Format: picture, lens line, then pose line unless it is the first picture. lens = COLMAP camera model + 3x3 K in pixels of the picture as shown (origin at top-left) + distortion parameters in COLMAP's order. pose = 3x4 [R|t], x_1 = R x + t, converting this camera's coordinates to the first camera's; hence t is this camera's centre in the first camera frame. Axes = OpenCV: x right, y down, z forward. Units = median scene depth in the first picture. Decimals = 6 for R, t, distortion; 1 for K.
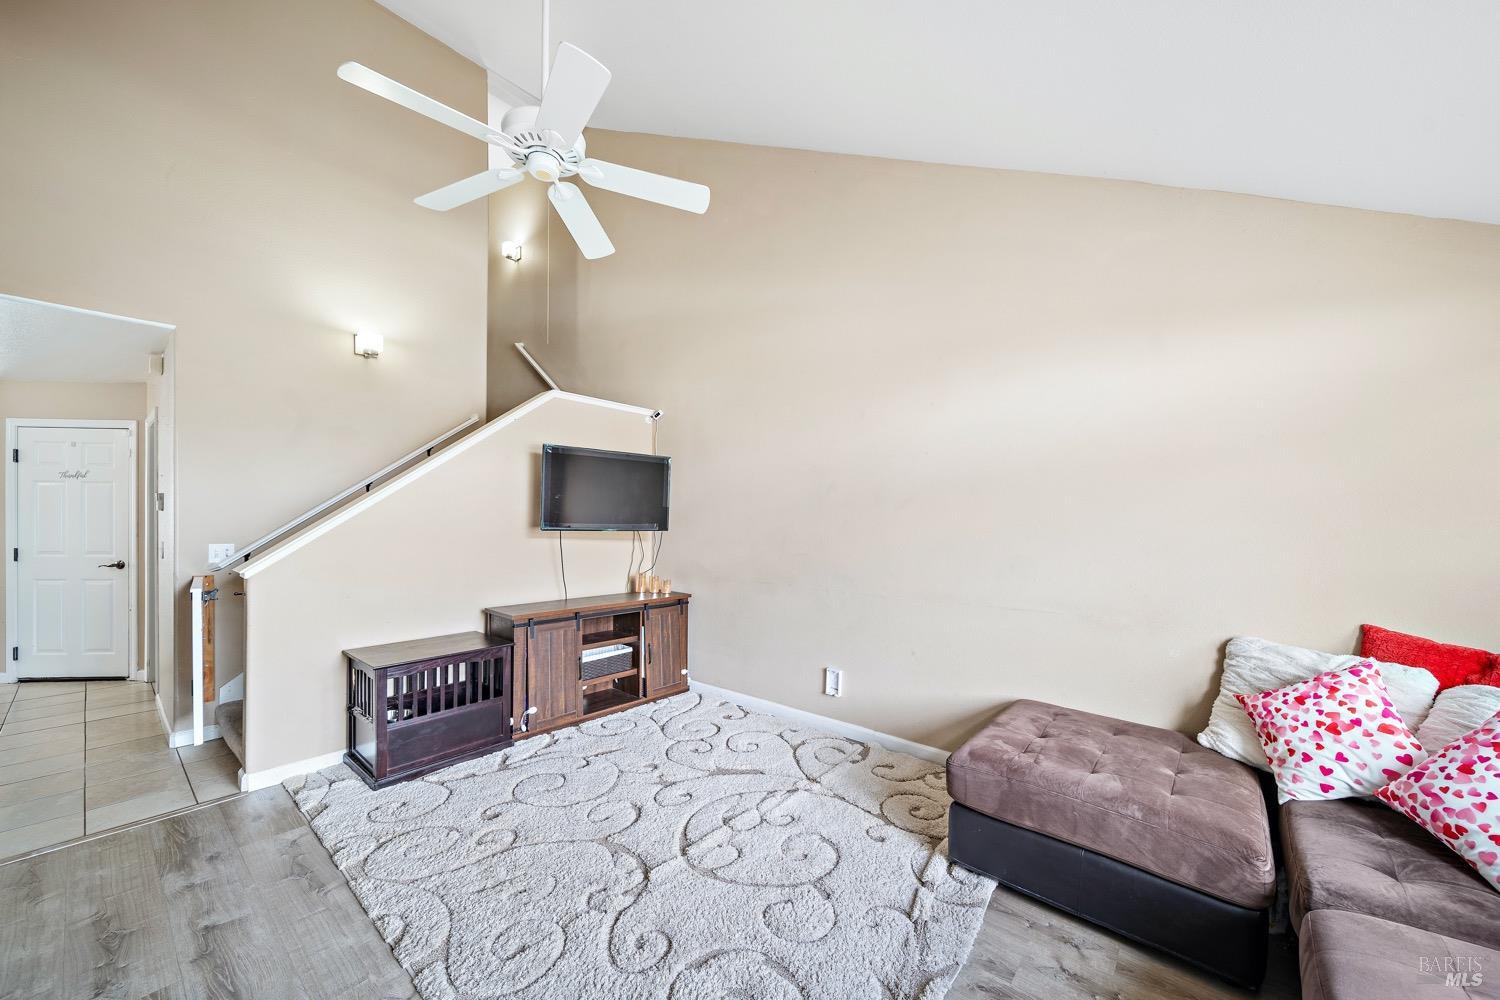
lens RADIAL K [[592.1, 0, 754.9], [0, 592.1, 512.5], [0, 0, 1]] dist [0.020739, -0.000052]
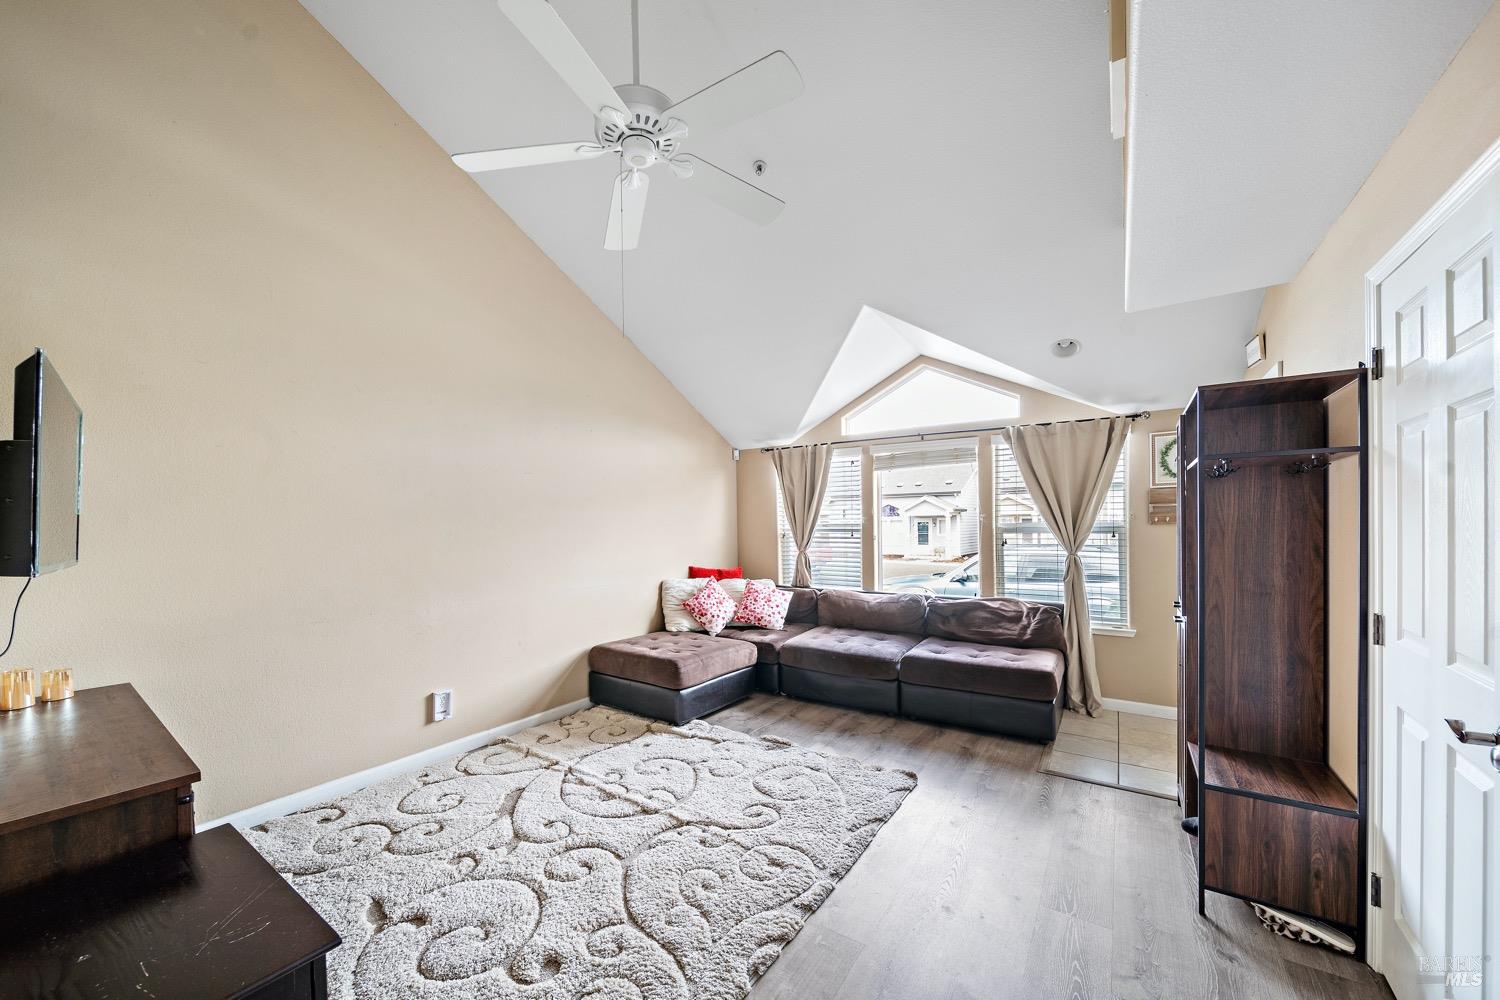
lens RADIAL K [[592.1, 0, 753.6], [0, 592.1, 505.1], [0, 0, 1]] dist [0.020739, -0.000052]
pose [[-0.143165, 0.015396, 0.989579, -1.534617], [-0.004754, 0.999857, -0.016244, -0.034078], [-0.989687, -0.007030, -0.143071, 1.119854]]
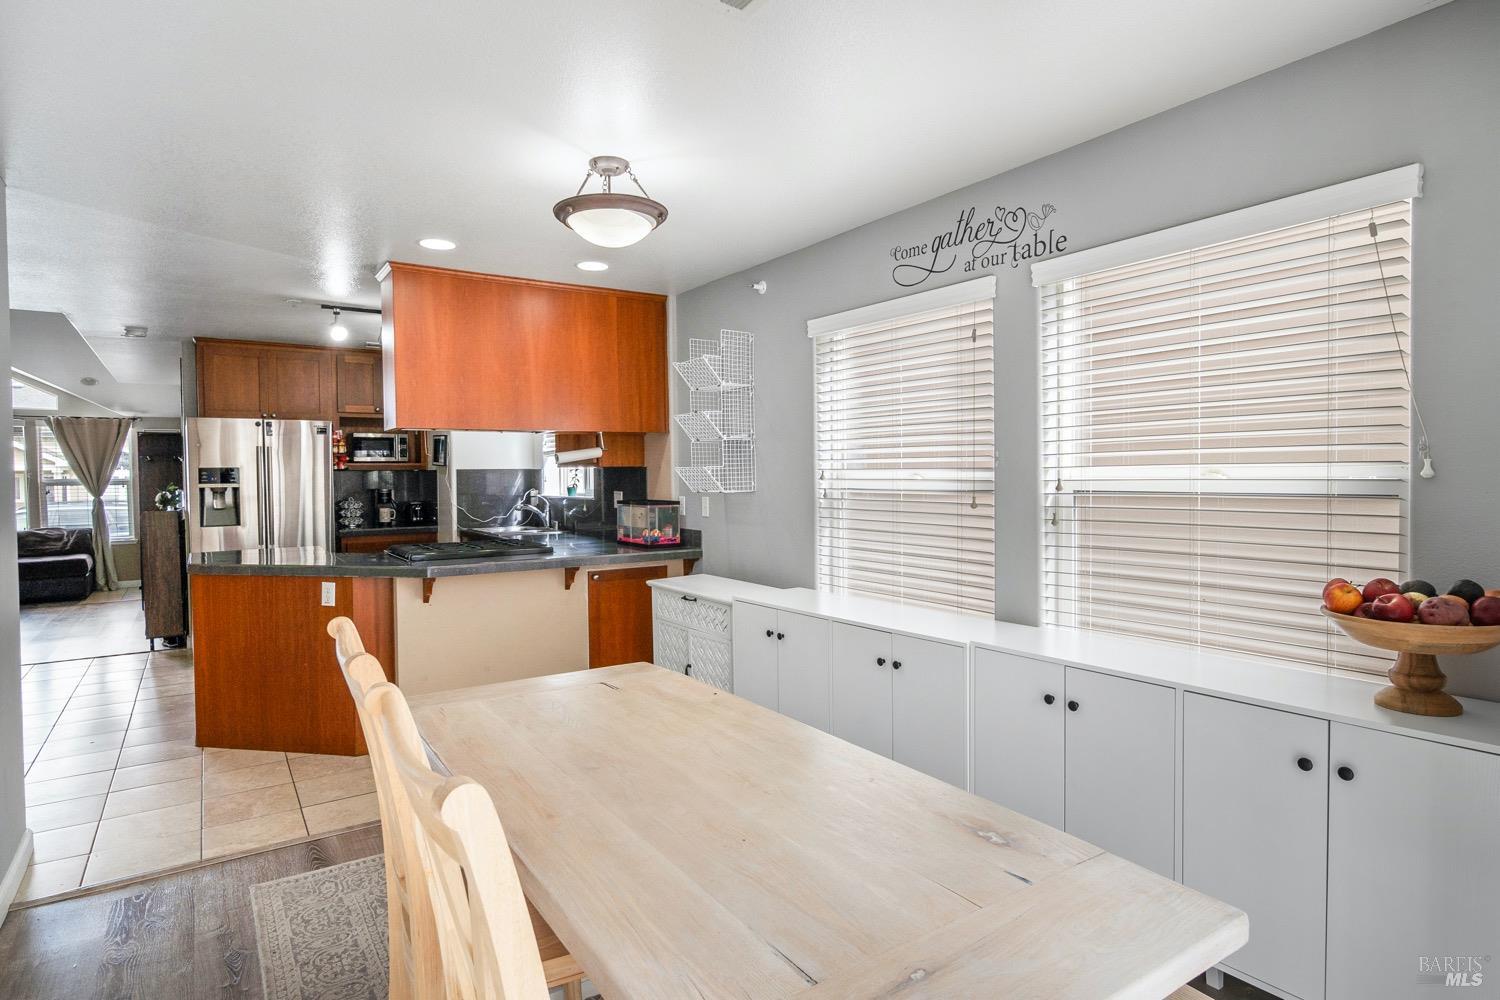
lens RADIAL K [[811.8, 0, 747.9], [0, 811.8, 499.0], [0, 0, 1]] dist [-0.003587, -0.000773]
pose [[-0.964465, -0.011654, 0.263952, -3.450545], [-0.001918, 0.999309, 0.037113, -0.059953], [-0.264202, 0.035288, -0.963822, 2.490457]]
